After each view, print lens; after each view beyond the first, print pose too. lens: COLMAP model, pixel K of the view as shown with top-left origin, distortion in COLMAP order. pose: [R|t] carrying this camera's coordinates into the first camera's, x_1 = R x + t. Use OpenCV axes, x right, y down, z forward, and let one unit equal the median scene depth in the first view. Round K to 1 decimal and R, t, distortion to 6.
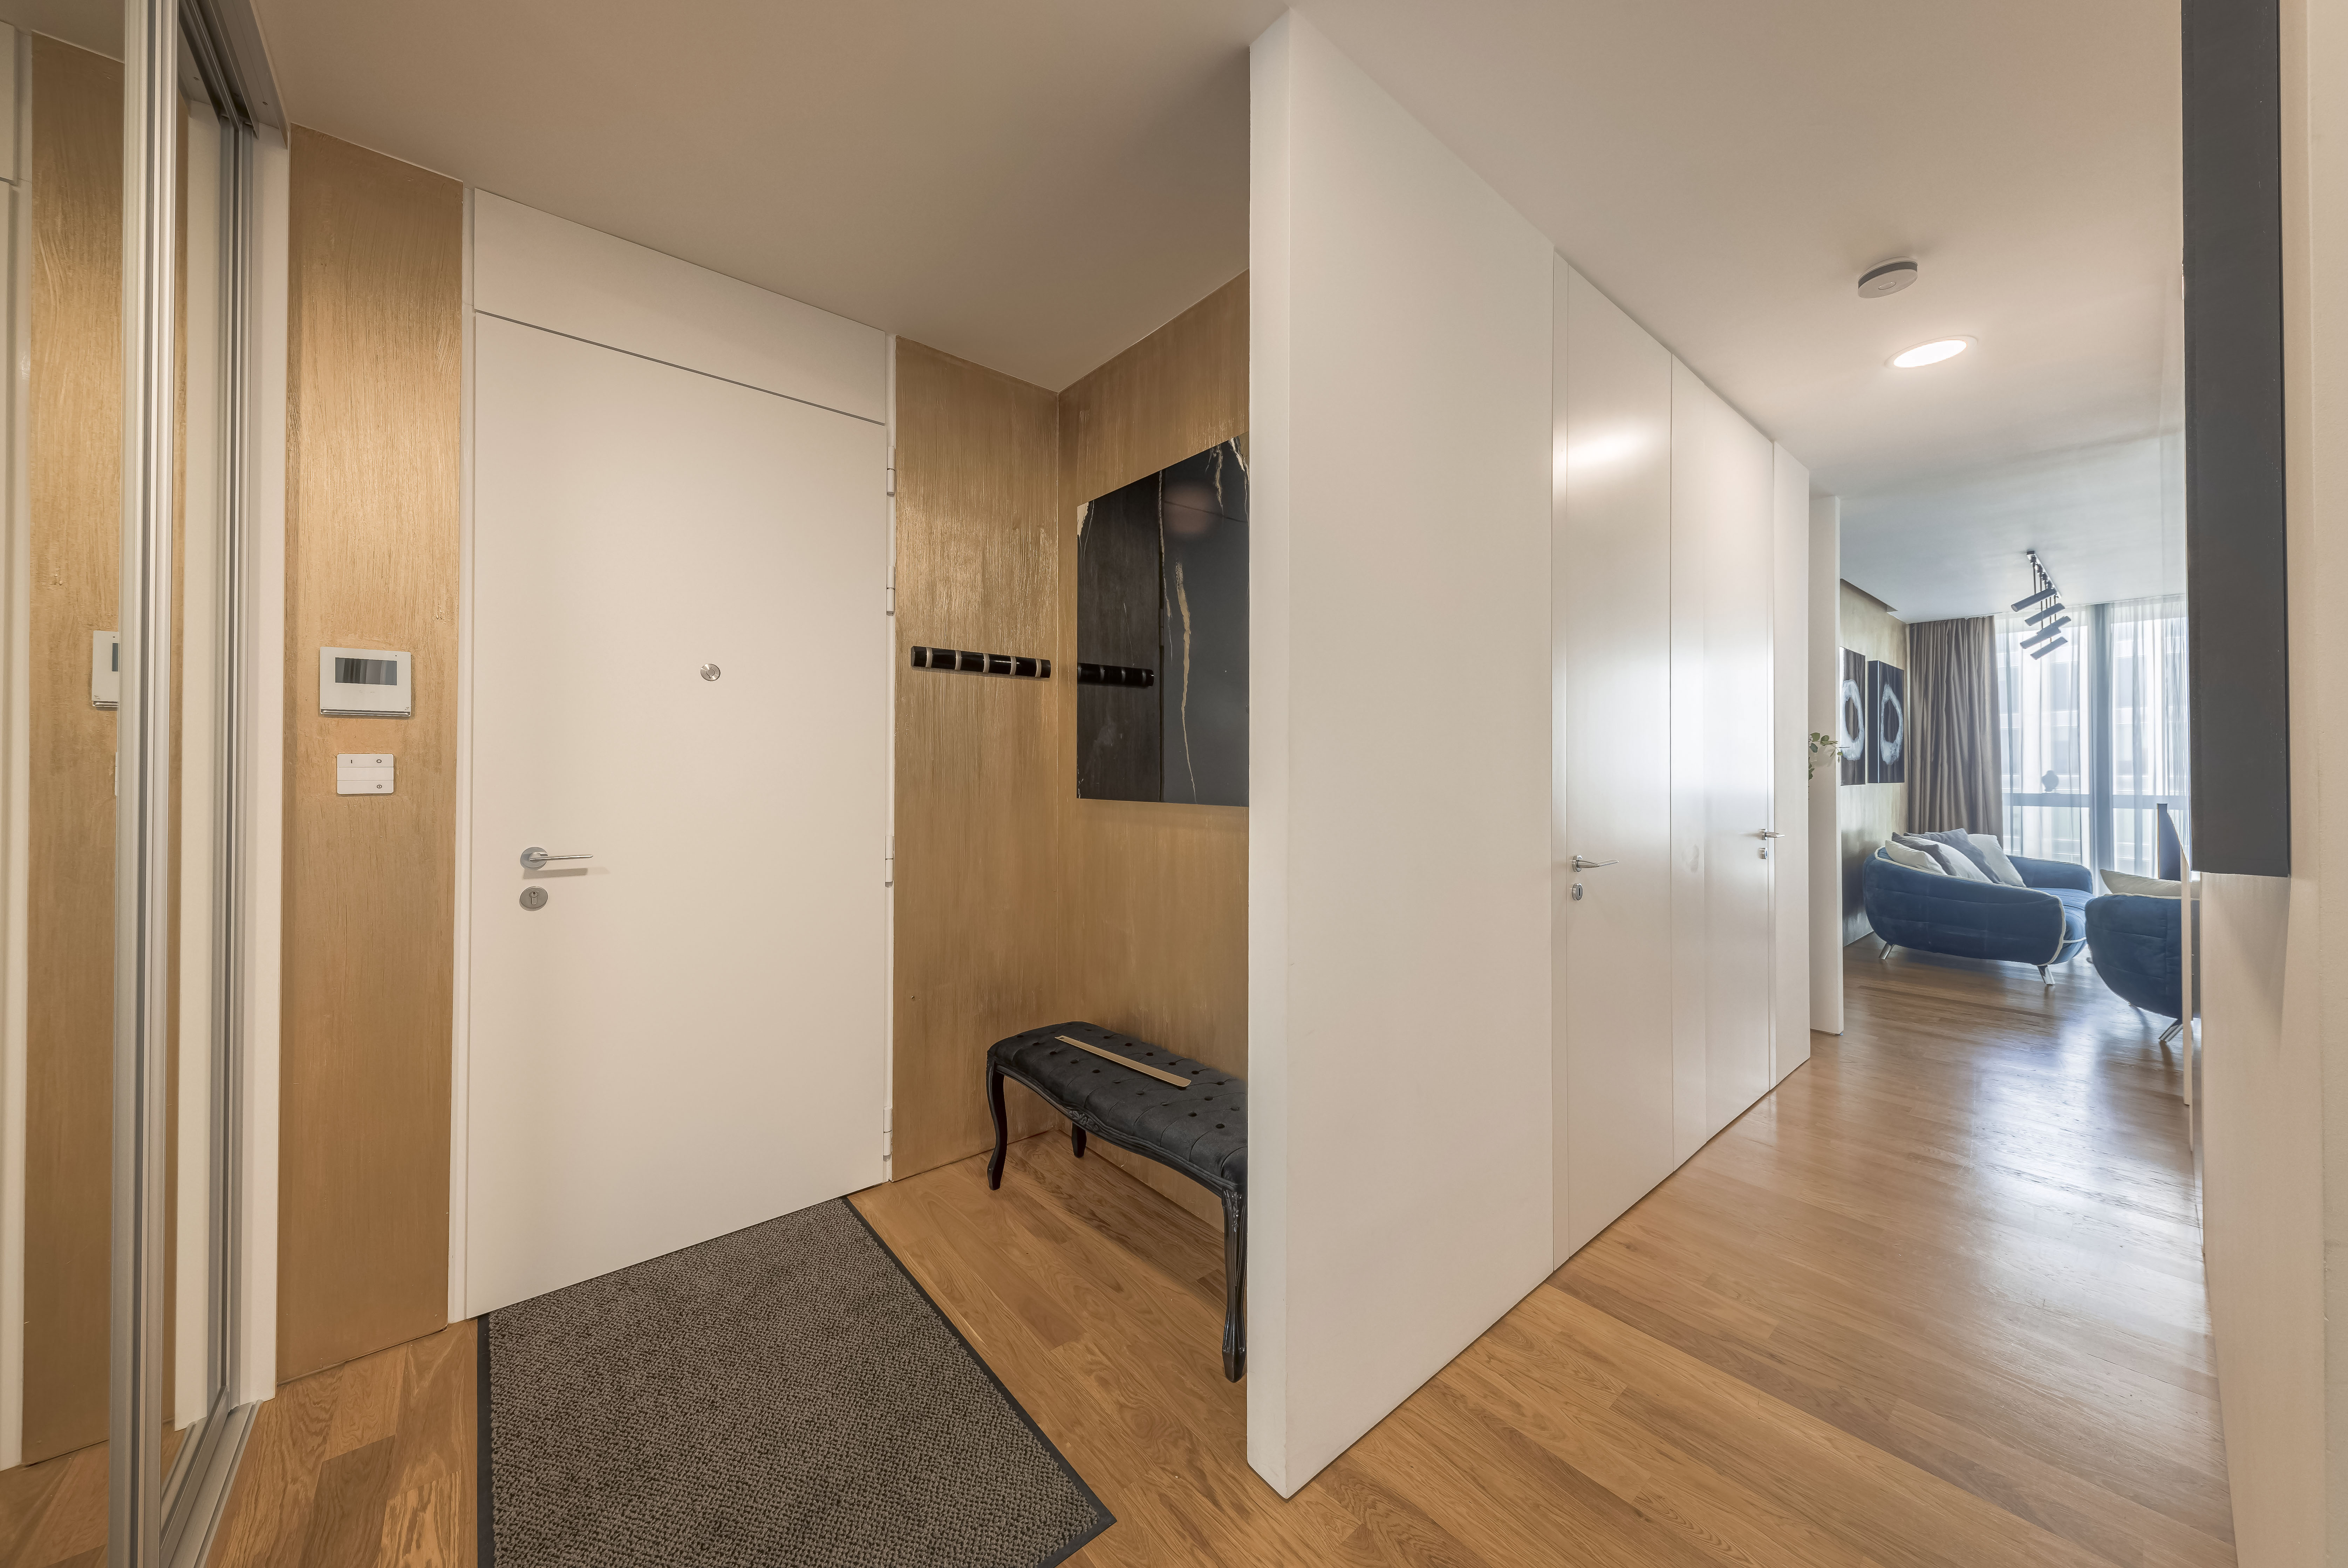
lens RADIAL K [[804.7, 0, 1178.8], [0, 804.7, 791.6], [0, 0, 1]] dist [0.010783, -0.003087]
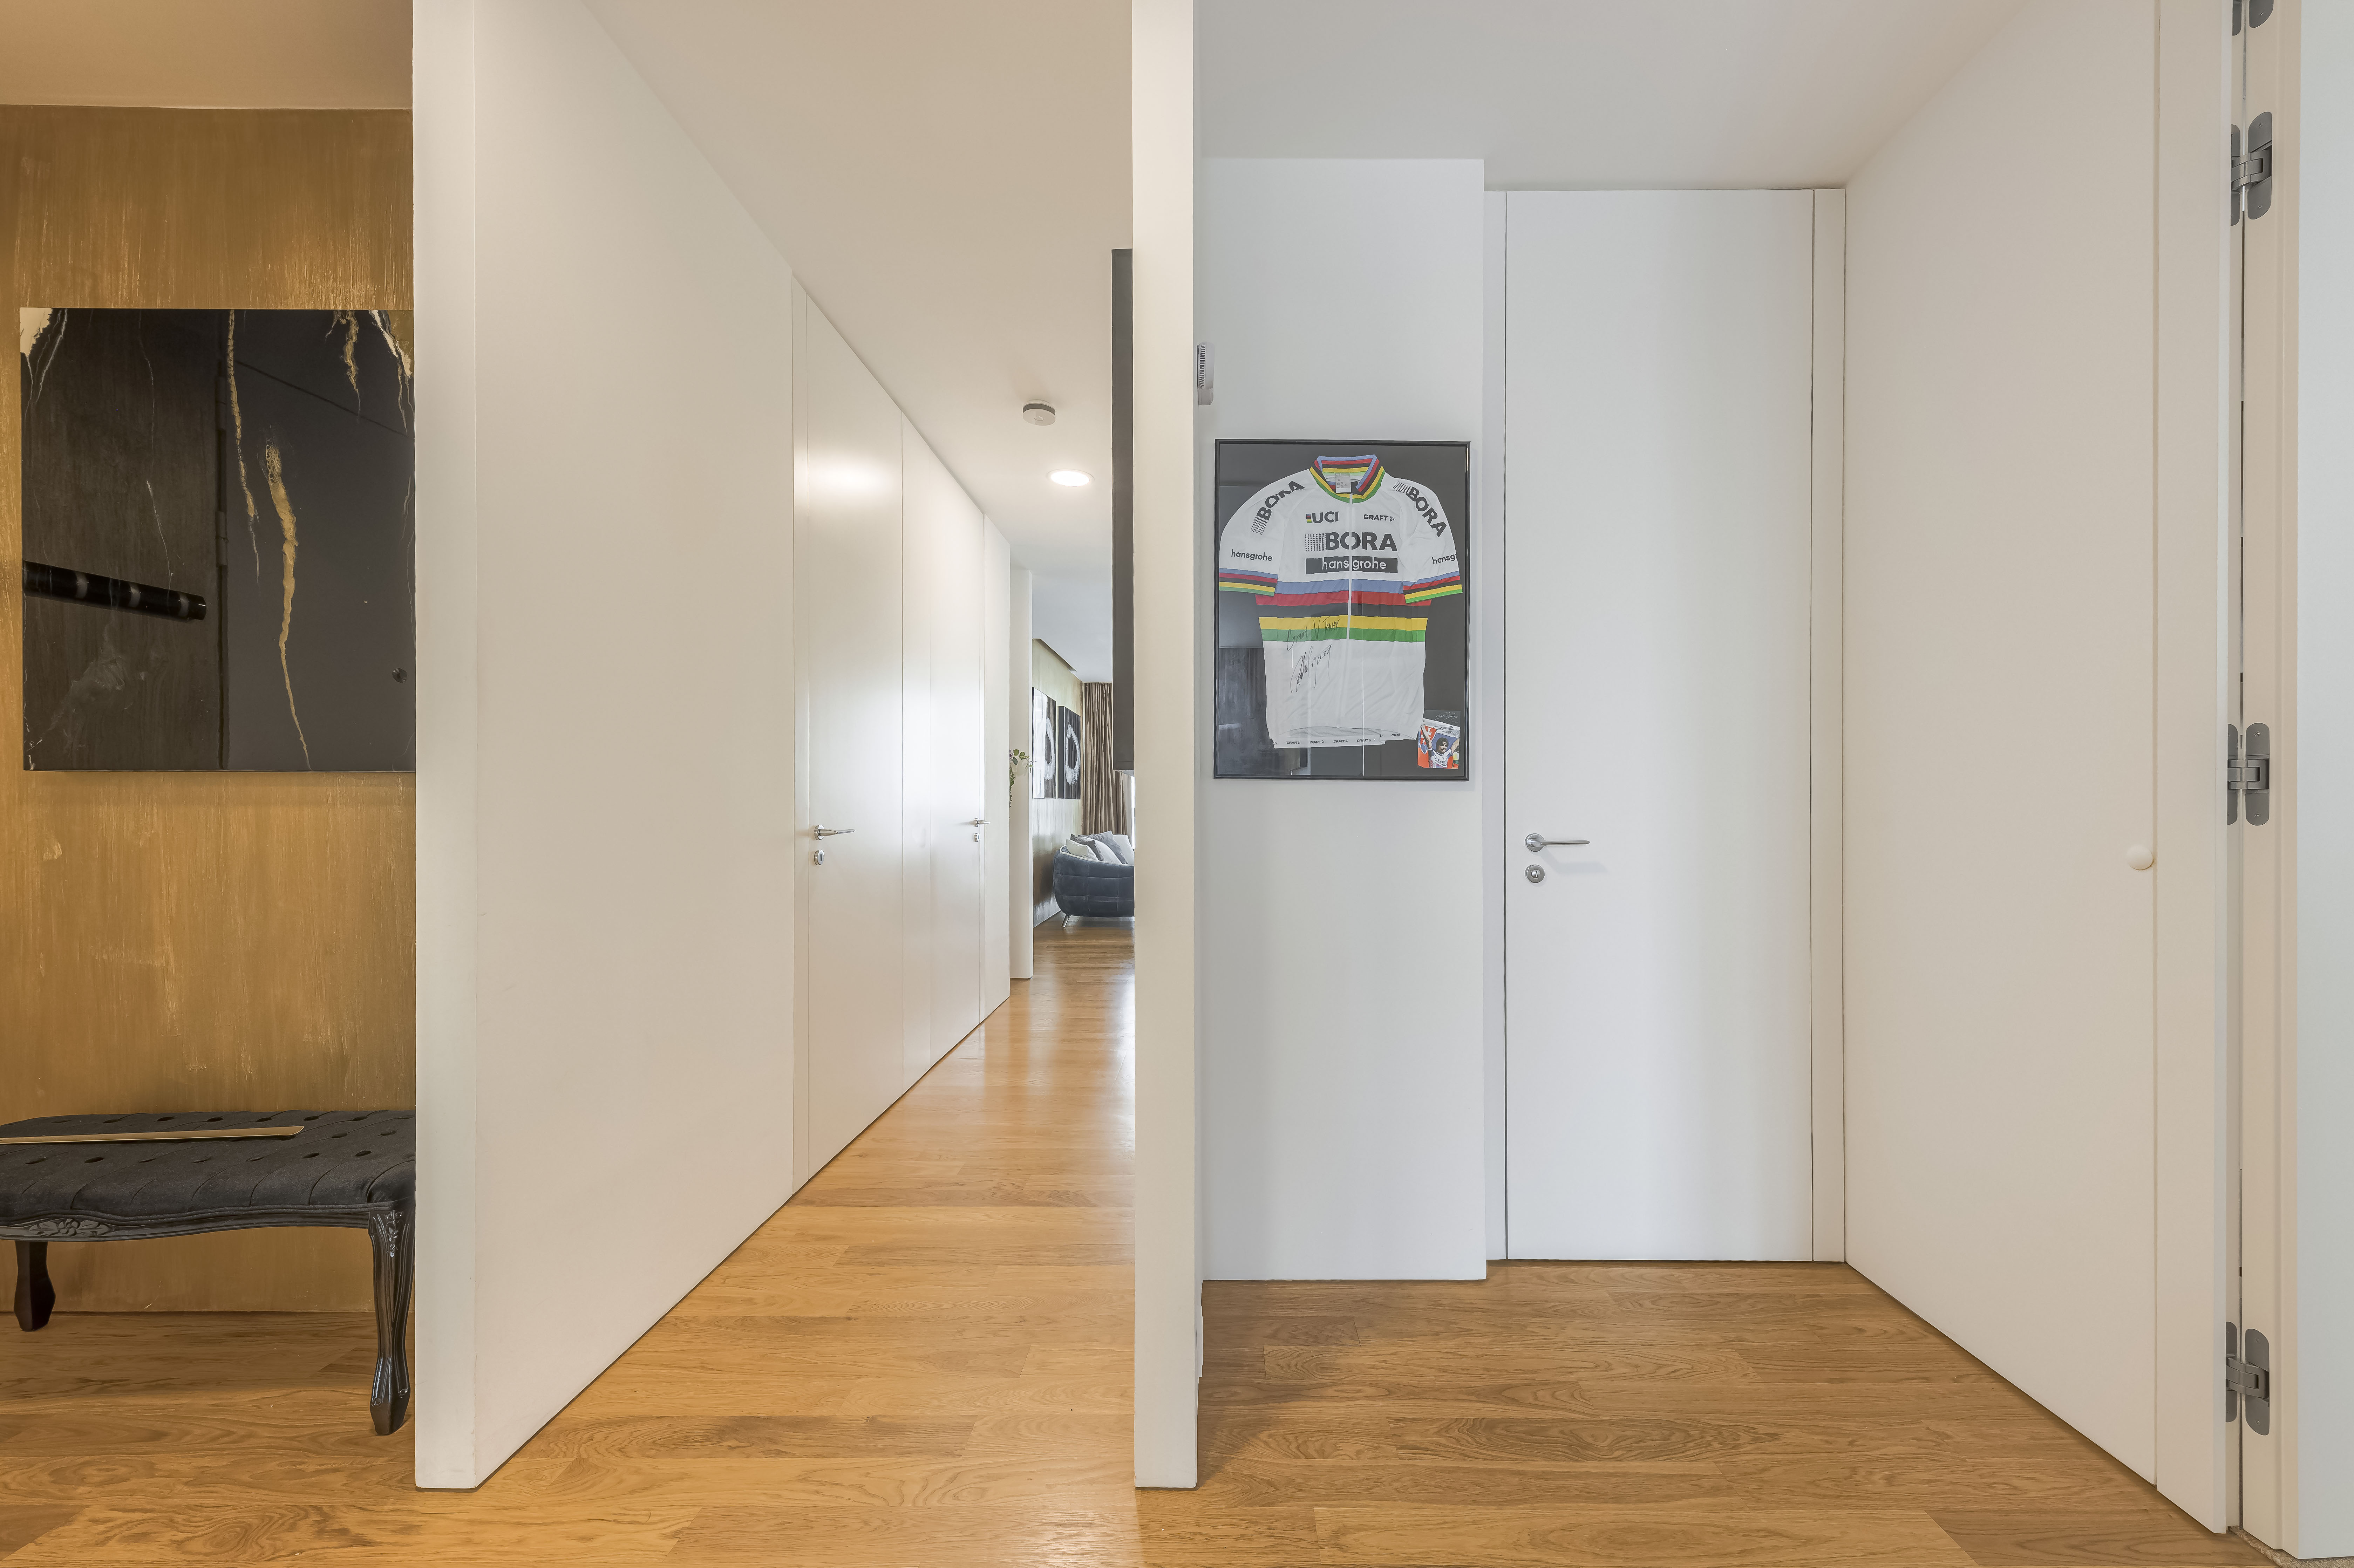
lens RADIAL K [[806.7, 0, 1181.8], [0, 806.7, 791.6], [0, 0, 1]] dist [0.010783, -0.003087]
pose [[0.654008, 0.001807, 0.756485, -0.019137], [0.013481, 0.999811, -0.014042, 0.051316], [-0.756367, 0.019382, 0.653860, -0.099488]]
